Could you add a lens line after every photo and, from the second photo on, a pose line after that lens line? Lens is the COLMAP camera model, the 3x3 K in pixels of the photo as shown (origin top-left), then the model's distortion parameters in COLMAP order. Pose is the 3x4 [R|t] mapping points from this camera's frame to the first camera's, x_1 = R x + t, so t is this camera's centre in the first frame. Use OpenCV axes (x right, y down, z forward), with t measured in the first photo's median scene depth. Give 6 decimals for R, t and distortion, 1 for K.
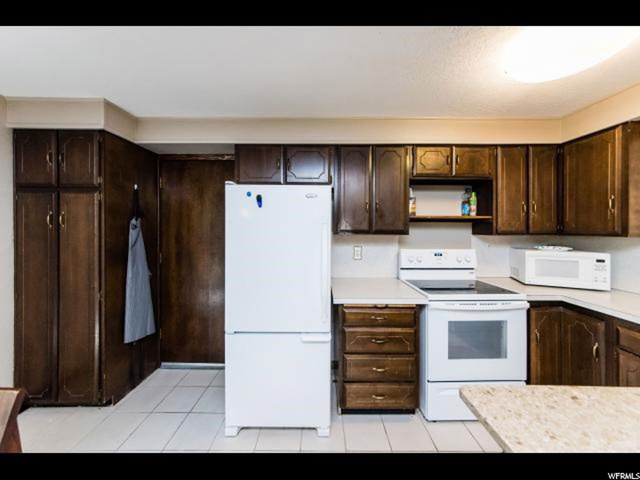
lens RADIAL K [[221.4, 0, 313.9], [0, 221.4, 230.2], [0, 0, 1]] dist [-0.000714, 0.000012]
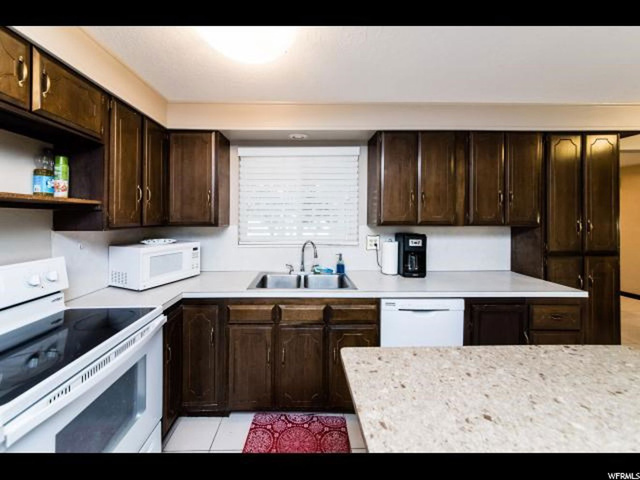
lens RADIAL K [[230.6, 0, 313.3], [0, 230.6, 215.2], [0, 0, 1]] dist [-0.000560, -0.000050]
pose [[-0.068574, 0.010905, 0.997586, 0.098264], [0.001913, 0.999940, -0.010799, -0.014398], [-0.997644, 0.001168, -0.068591, 0.443978]]
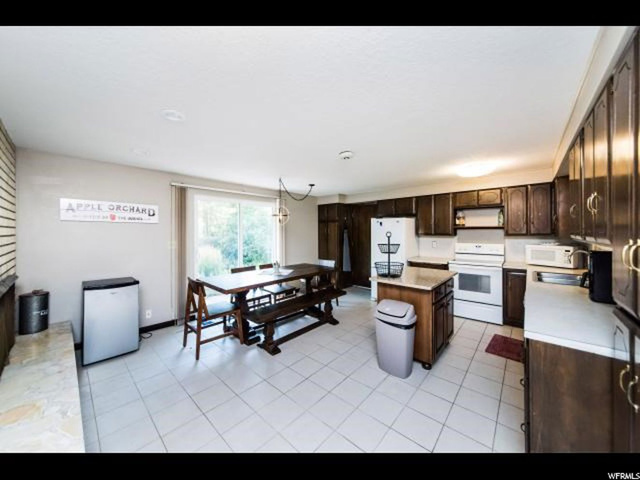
lens RADIAL K [[224.0, 0, 330.3], [0, 224.0, 234.0], [0, 0, 1]] dist [-0.000900, -0.000038]
pose [[0.777407, -0.001251, -0.628997, 0.866790], [0.005150, 0.999977, 0.004376, -0.010597], [0.628977, -0.006642, 0.777395, -1.377089]]
